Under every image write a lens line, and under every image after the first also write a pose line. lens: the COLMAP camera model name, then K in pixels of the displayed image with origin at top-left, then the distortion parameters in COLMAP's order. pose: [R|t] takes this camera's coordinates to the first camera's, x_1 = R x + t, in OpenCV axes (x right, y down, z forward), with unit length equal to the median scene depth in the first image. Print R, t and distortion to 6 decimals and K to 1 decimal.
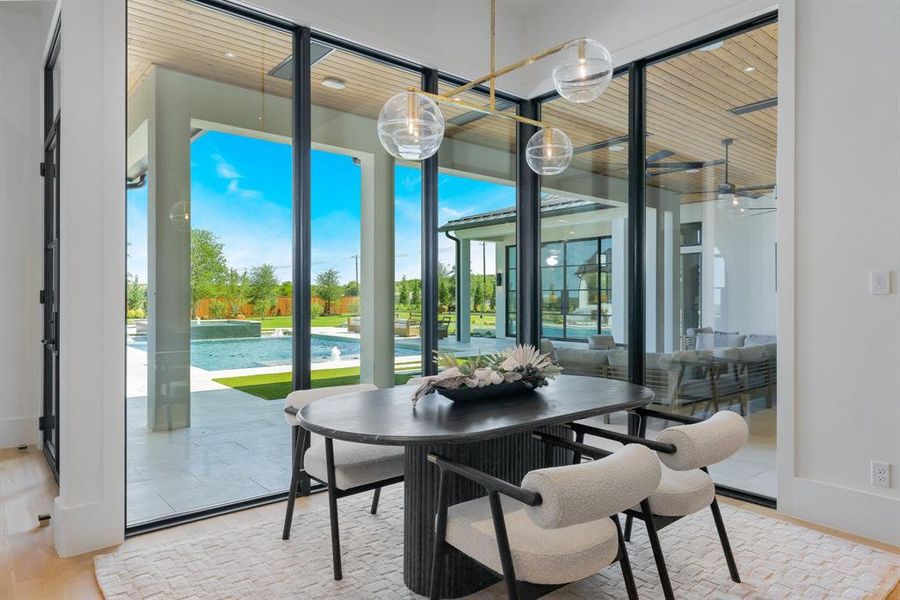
lens RADIAL K [[568.2, 0, 464.0], [0, 568.2, 299.1], [0, 0, 1]] dist [0.004271, 0.000498]
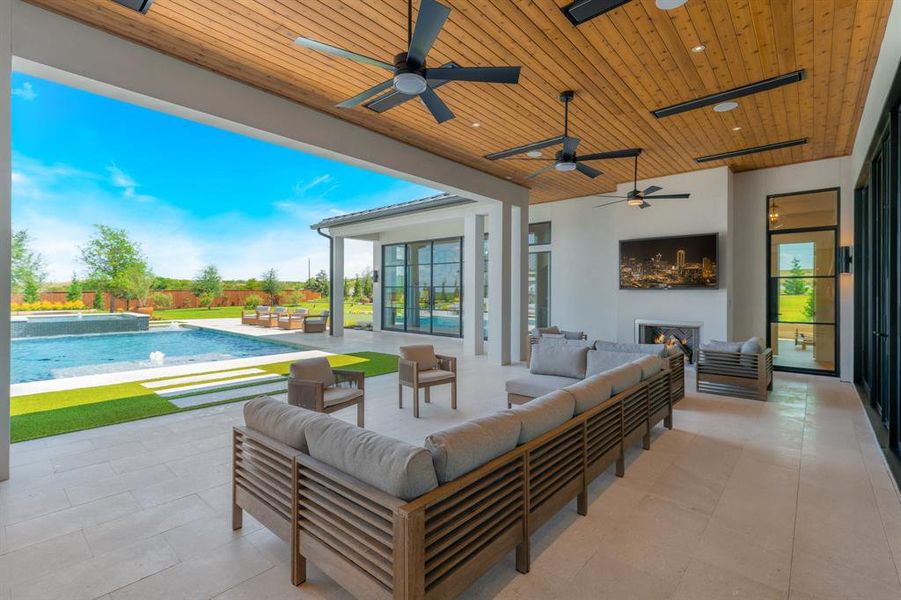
lens RADIAL K [[437.8, 0, 453.8], [0, 437.8, 294.5], [0, 0, 1]] dist [0.030946, 0.000368]
pose [[0.988242, 0.004057, 0.152845, 0.088237], [-0.004455, 0.999988, 0.002263, -0.002895], [-0.152834, -0.002917, 0.988248, 0.172353]]
